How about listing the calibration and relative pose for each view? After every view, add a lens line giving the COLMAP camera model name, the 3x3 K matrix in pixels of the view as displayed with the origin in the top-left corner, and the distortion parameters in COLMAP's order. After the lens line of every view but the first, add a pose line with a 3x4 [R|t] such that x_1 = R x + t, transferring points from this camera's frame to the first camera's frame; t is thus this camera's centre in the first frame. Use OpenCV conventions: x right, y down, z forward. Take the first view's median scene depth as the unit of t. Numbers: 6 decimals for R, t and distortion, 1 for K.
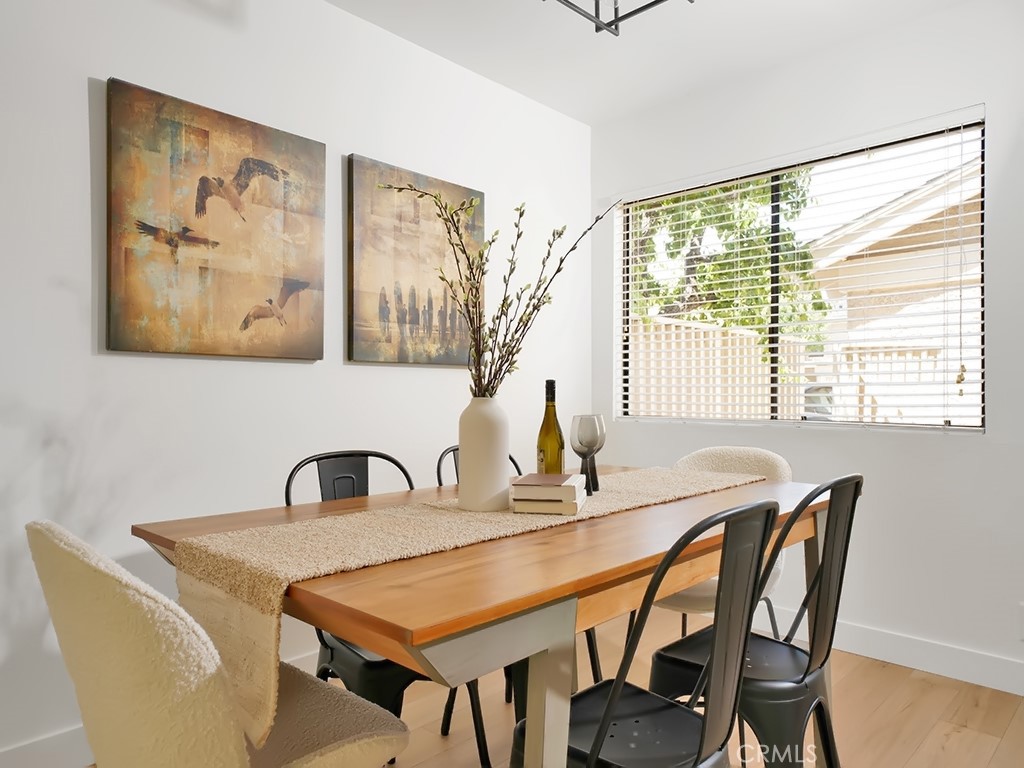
lens RADIAL K [[674.4, 0, 512.0], [0, 674.4, 384.0], [0, 0, 1]] dist [0.023832, -0.002377]
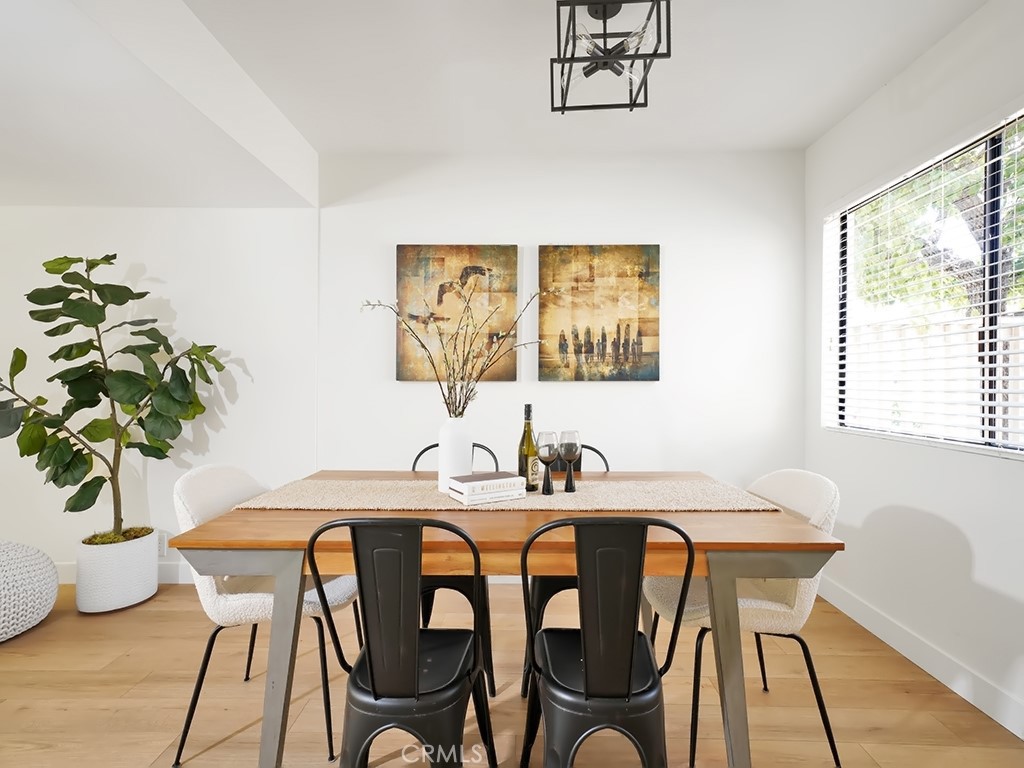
lens RADIAL K [[468.4, 0, 514.3], [0, 468.4, 376.6], [0, 0, 1]] dist [0.015499, -0.000038]
pose [[0.678698, -0.010113, -0.734348, 0.521585], [0.007604, 0.999948, -0.006743, -0.039191], [0.734379, -0.001007, 0.678739, 0.251031]]
